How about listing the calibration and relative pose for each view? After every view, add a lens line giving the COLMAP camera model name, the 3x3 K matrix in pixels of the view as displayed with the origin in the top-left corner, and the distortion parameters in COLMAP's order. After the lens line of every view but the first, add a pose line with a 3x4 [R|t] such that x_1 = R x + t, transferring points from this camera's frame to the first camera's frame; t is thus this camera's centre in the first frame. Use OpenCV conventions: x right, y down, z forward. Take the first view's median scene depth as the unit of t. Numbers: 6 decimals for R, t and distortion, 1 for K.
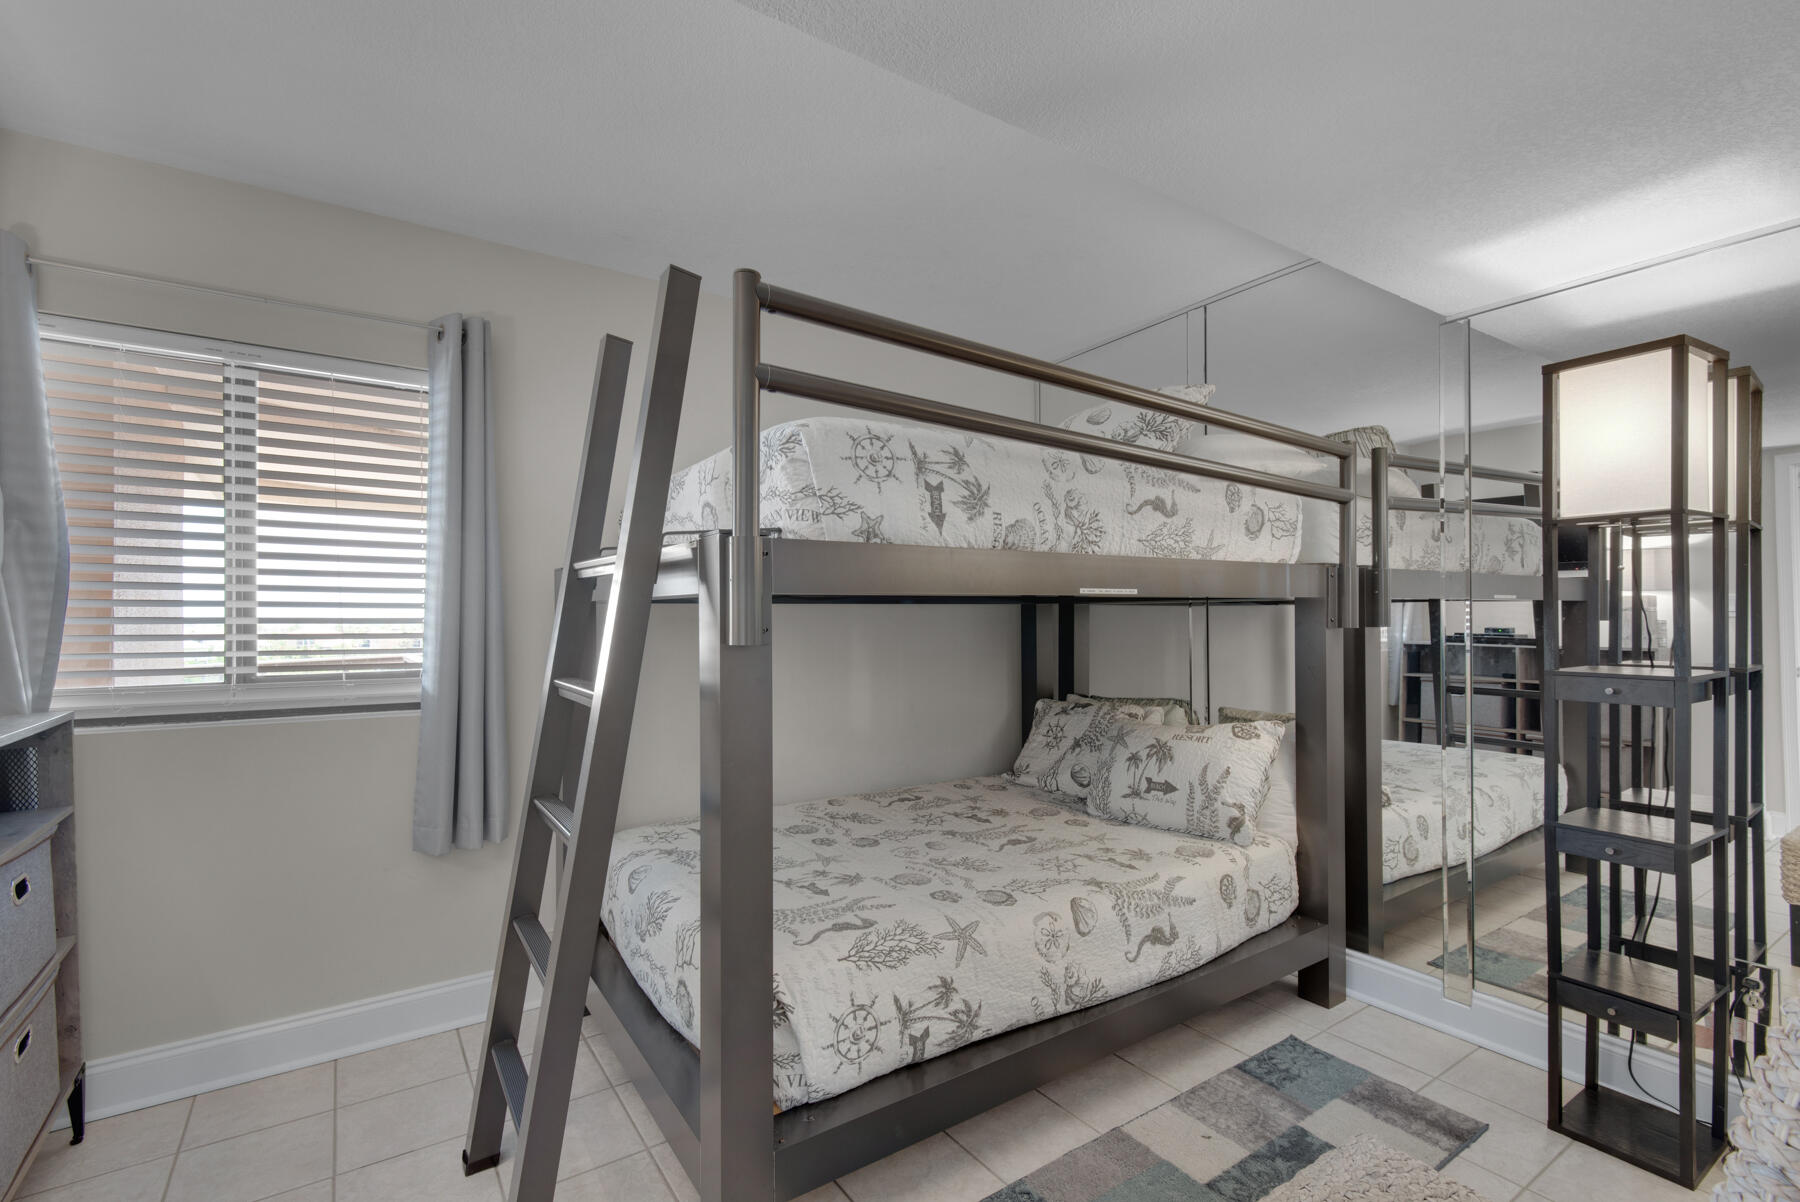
lens RADIAL K [[827.6, 0, 899.6], [0, 827.6, 611.8], [0, 0, 1]] dist [0.025068, -0.013976]
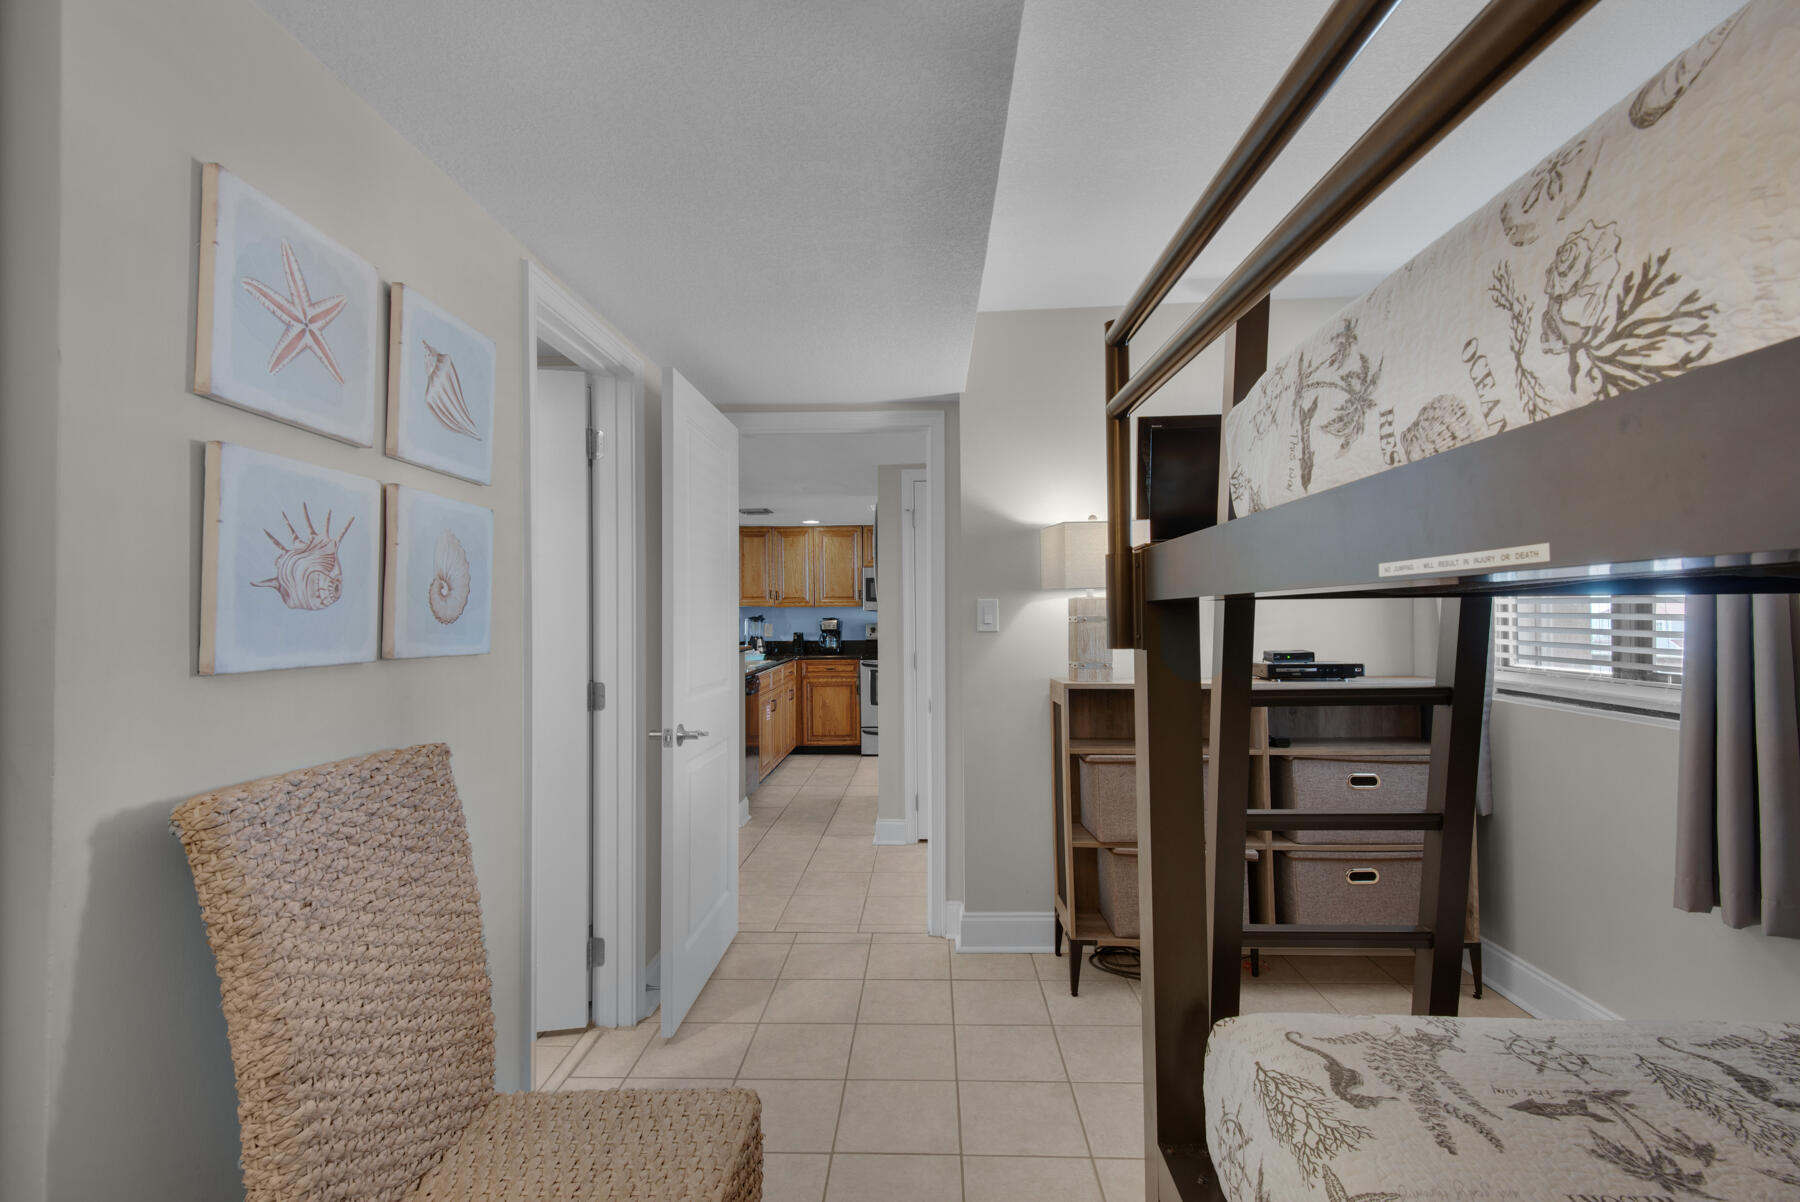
lens RADIAL K [[827.6, 0, 934.7], [0, 827.6, 605.2], [0, 0, 1]] dist [0.025068, -0.013976]
pose [[-0.563765, -0.000377, -0.825935, 0.498414], [0.016626, 0.999792, -0.011804, -0.005803], [0.825768, -0.020387, -0.563641, 0.800452]]
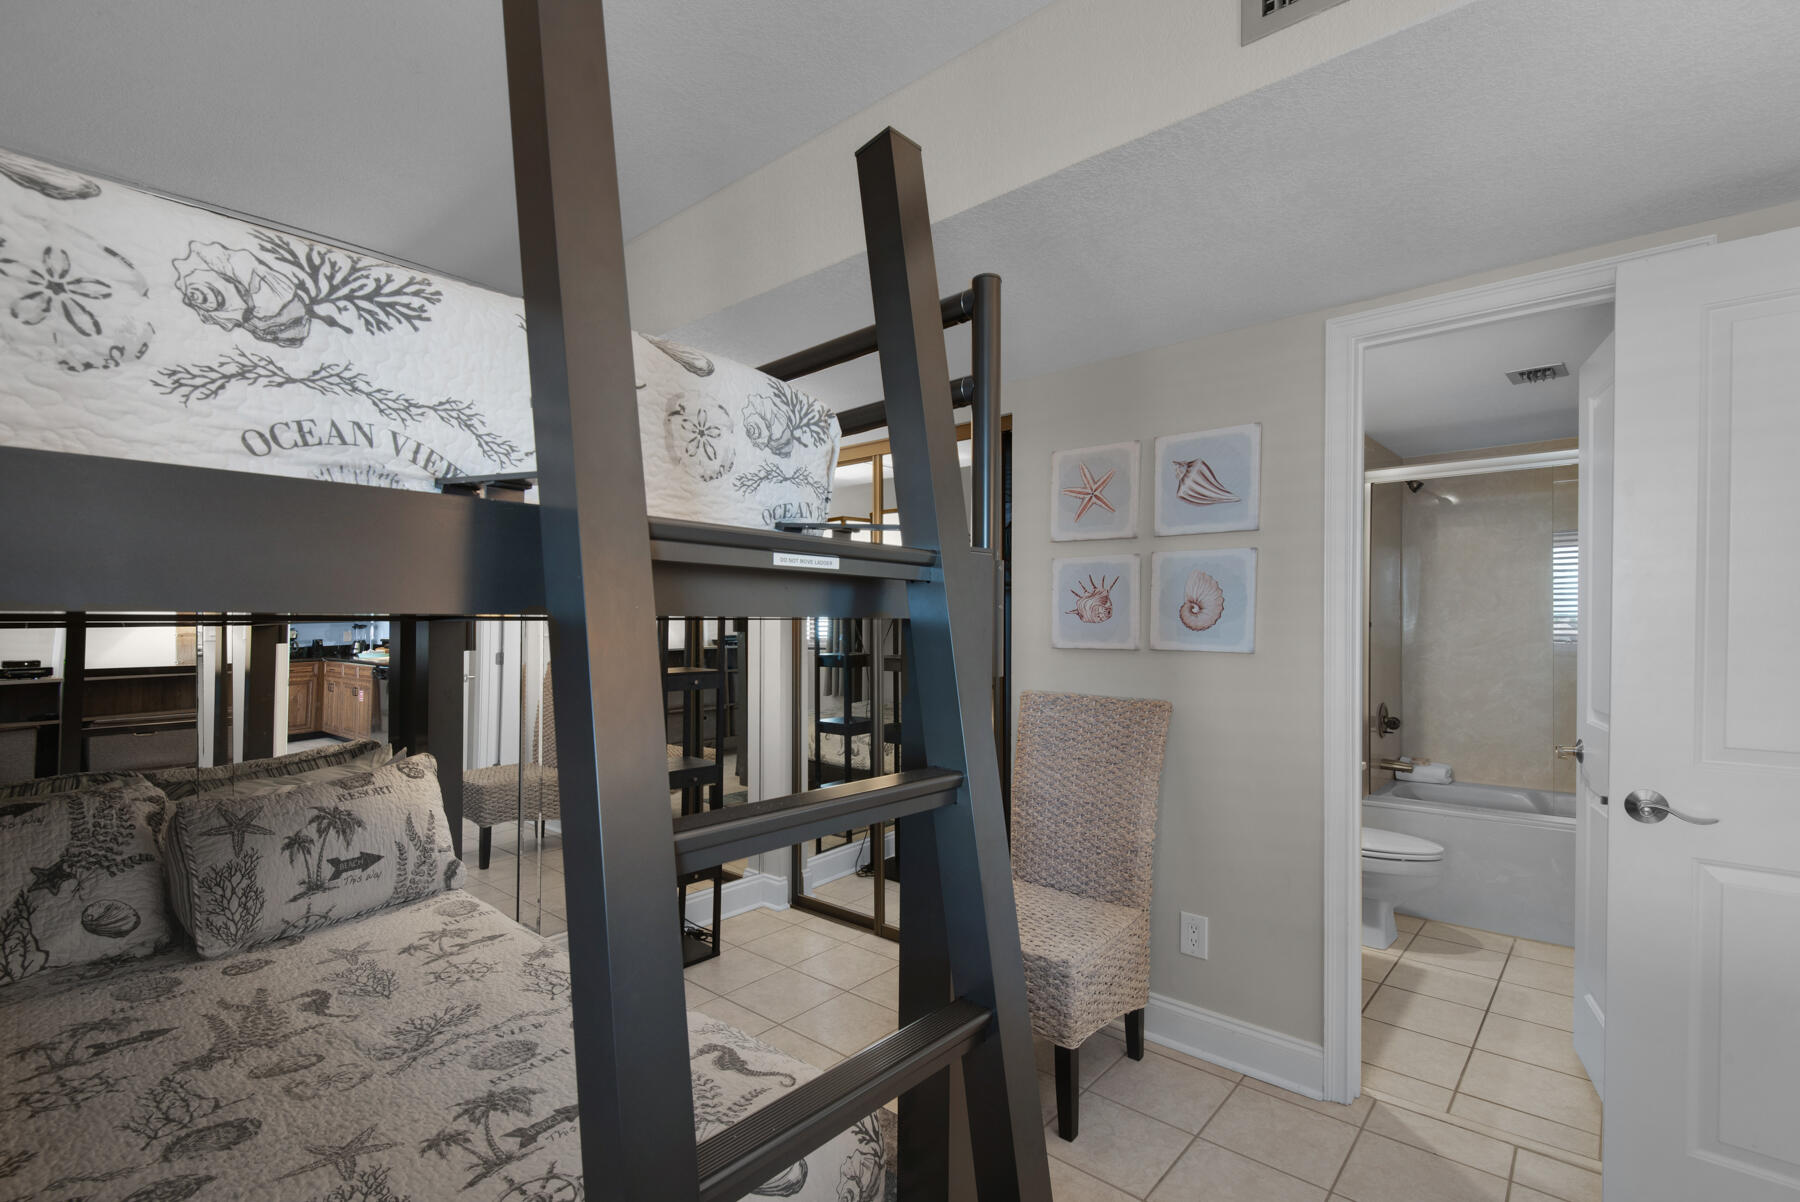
lens RADIAL K [[827.6, 0, 893.5], [0, 827.6, 632.8], [0, 0, 1]] dist [0.025068, -0.013976]
pose [[-0.250390, -0.007880, 0.968113, -0.595190], [0.001263, 0.999963, 0.008466, -0.011002], [-0.968144, 0.003343, -0.250371, 0.746790]]
